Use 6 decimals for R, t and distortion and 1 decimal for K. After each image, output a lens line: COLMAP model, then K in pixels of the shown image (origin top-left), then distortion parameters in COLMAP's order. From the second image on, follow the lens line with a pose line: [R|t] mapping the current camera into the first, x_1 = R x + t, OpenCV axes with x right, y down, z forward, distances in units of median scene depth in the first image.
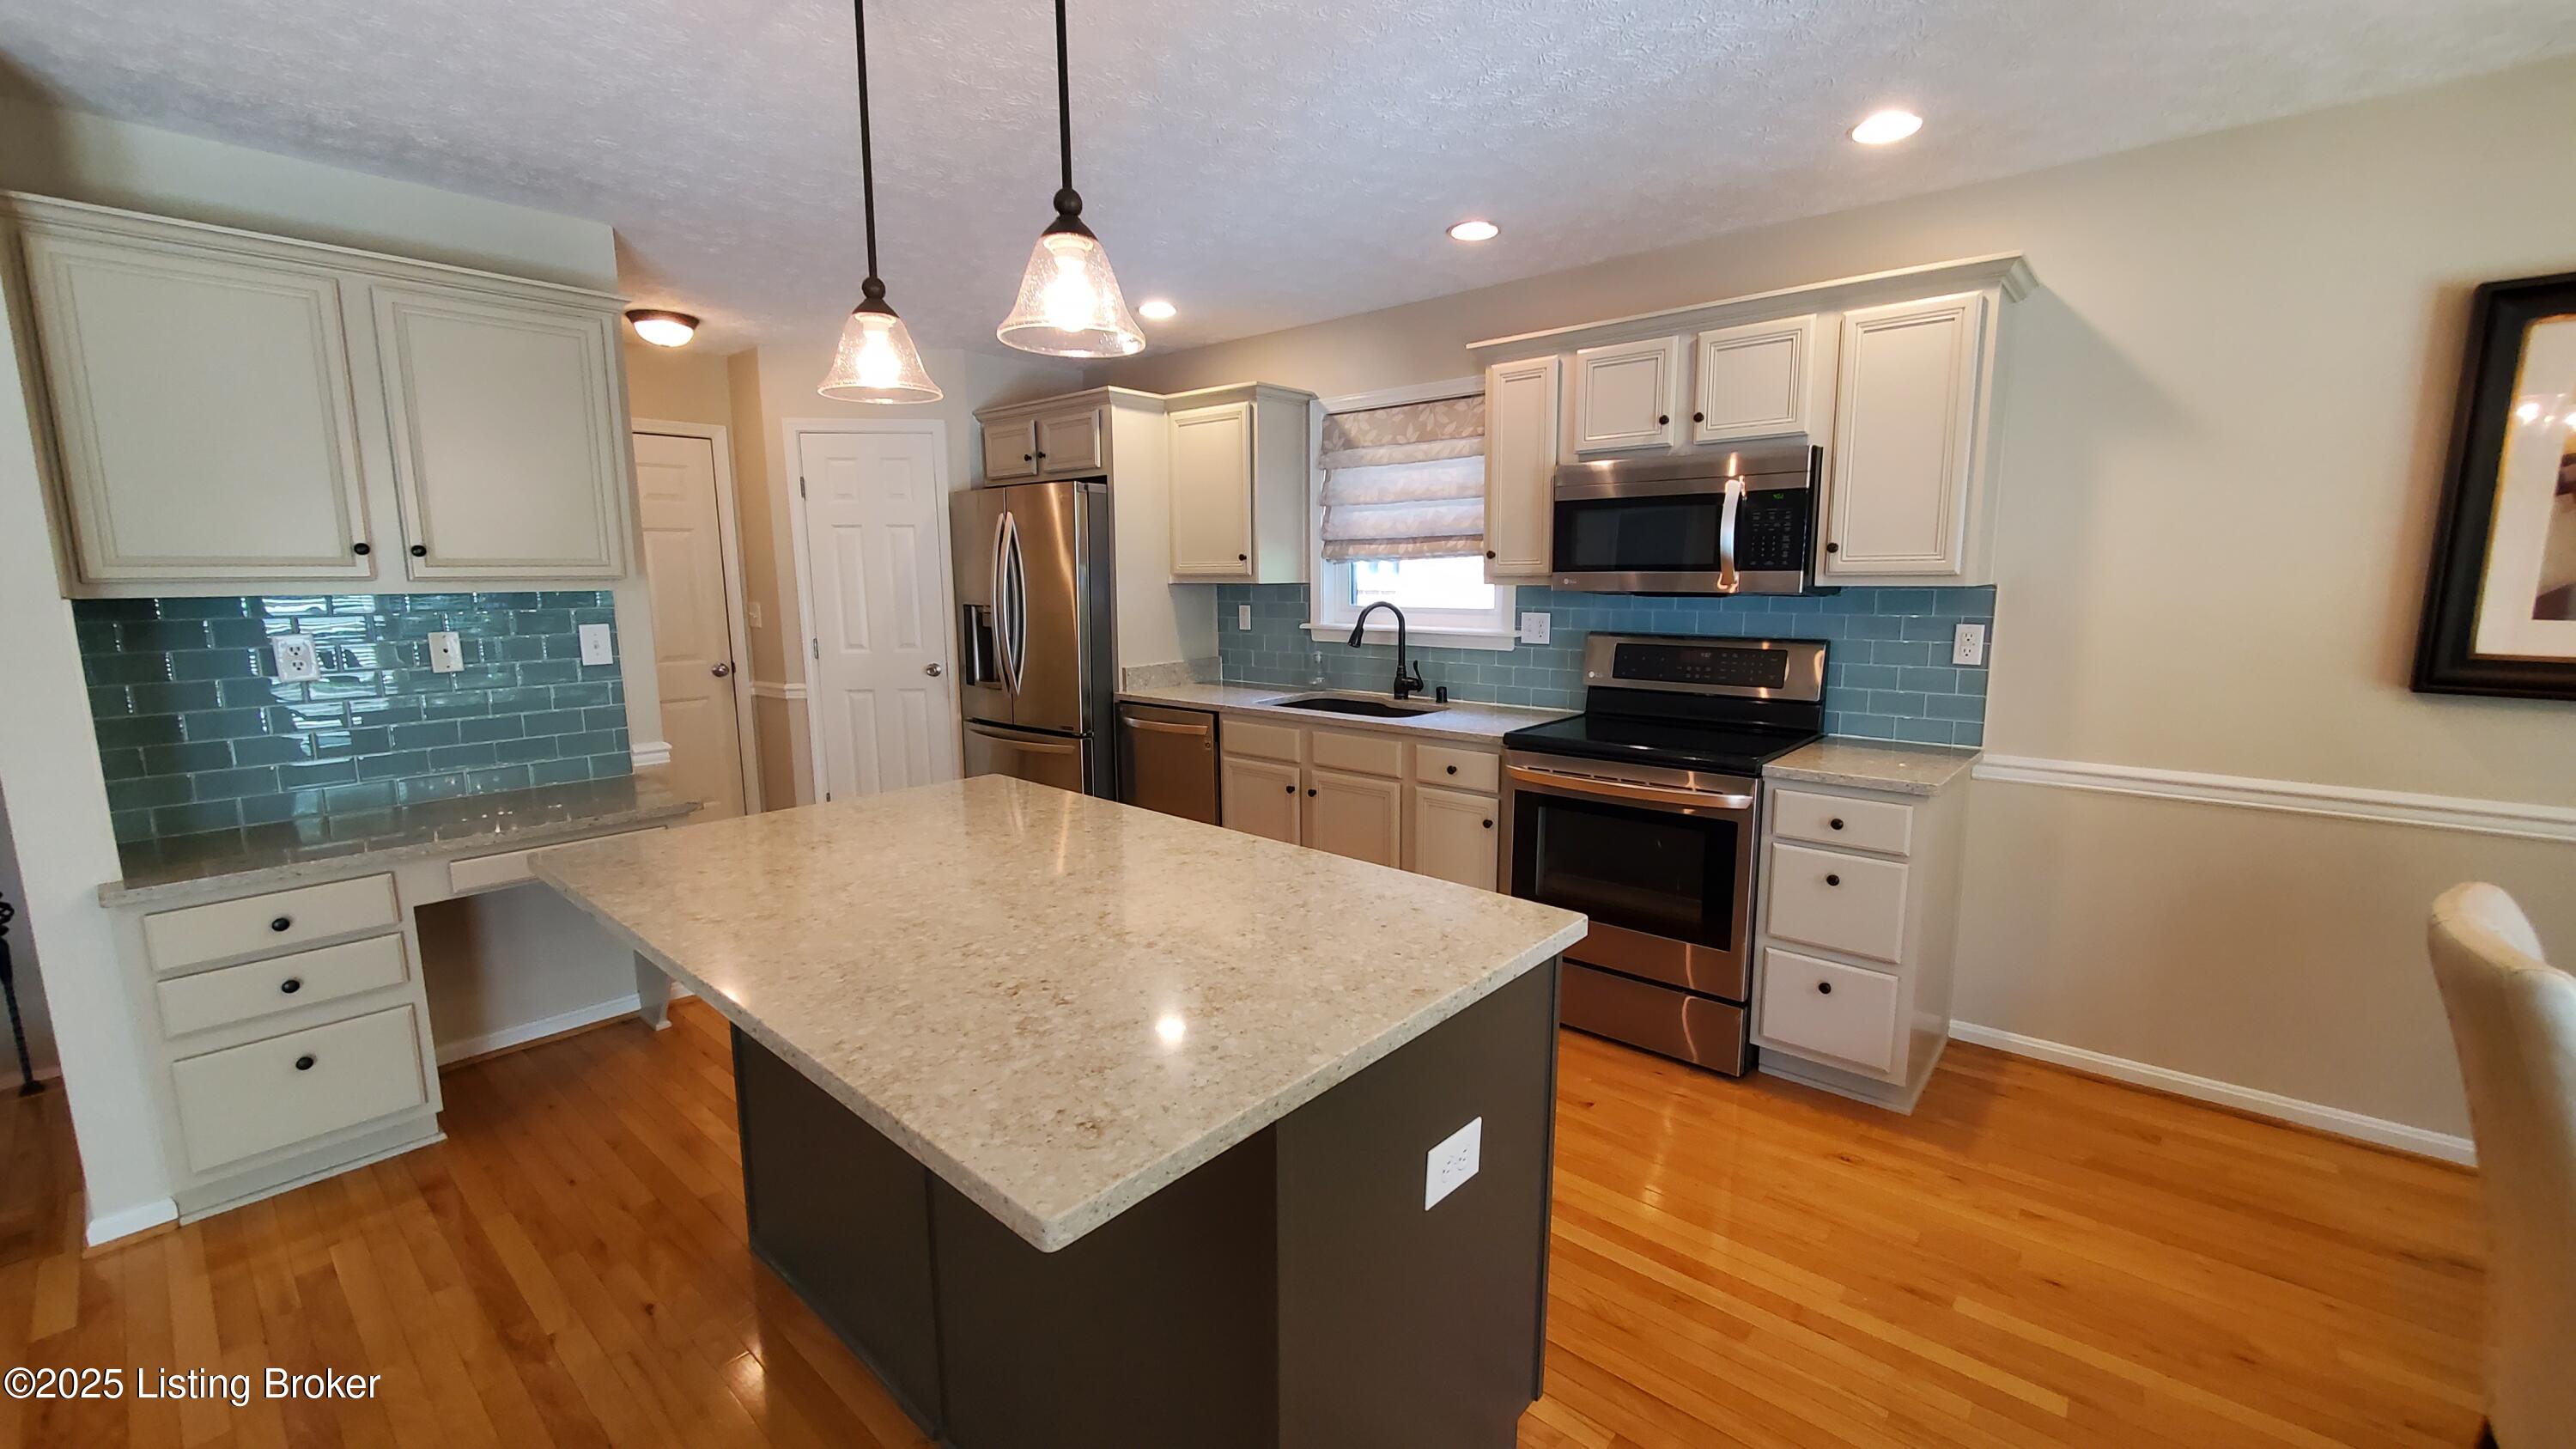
lens RADIAL K [[1038.1, 0, 1304.6], [0, 1038.1, 732.6], [0, 0, 1]] dist [0.002158, 0.000143]
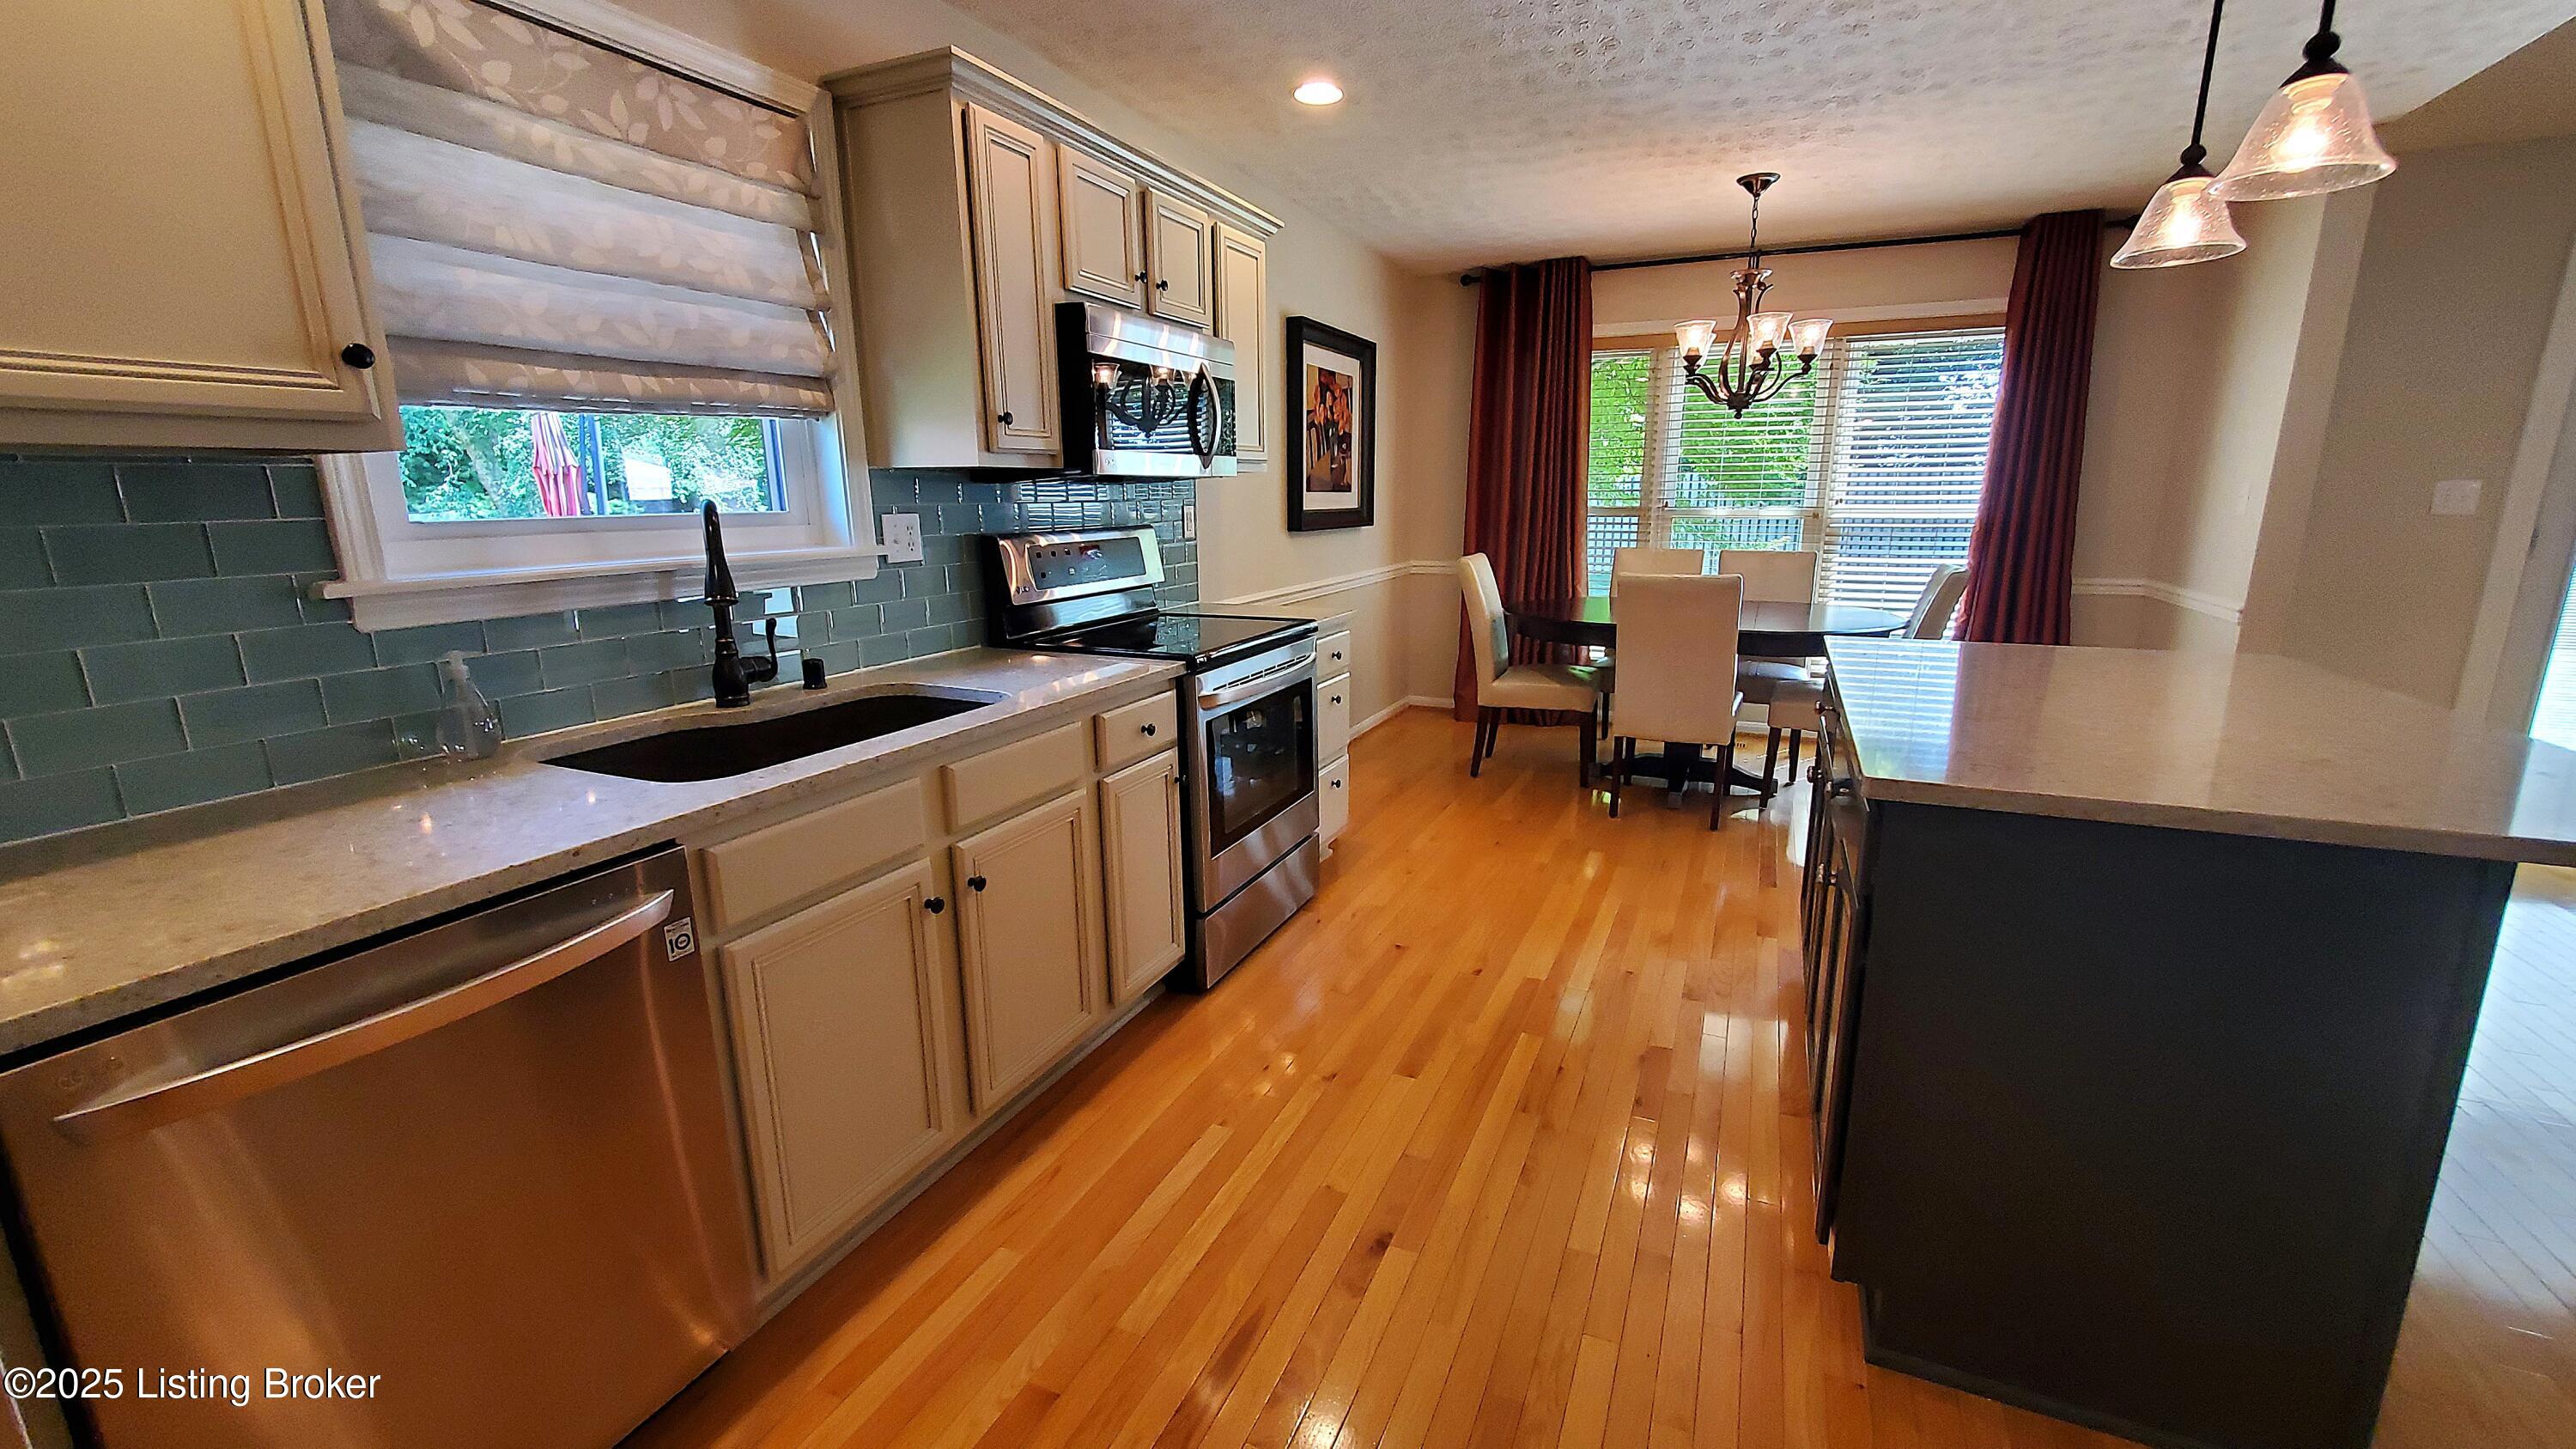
lens RADIAL K [[1038.1, 0, 1304.6], [0, 1038.1, 732.6], [0, 0, 1]] dist [0.002158, 0.000143]
pose [[-0.297662, -0.213627, 0.930463, -0.450153], [0.151908, 0.951625, 0.267082, -0.111691], [-0.942508, 0.220845, -0.250811, 0.885455]]
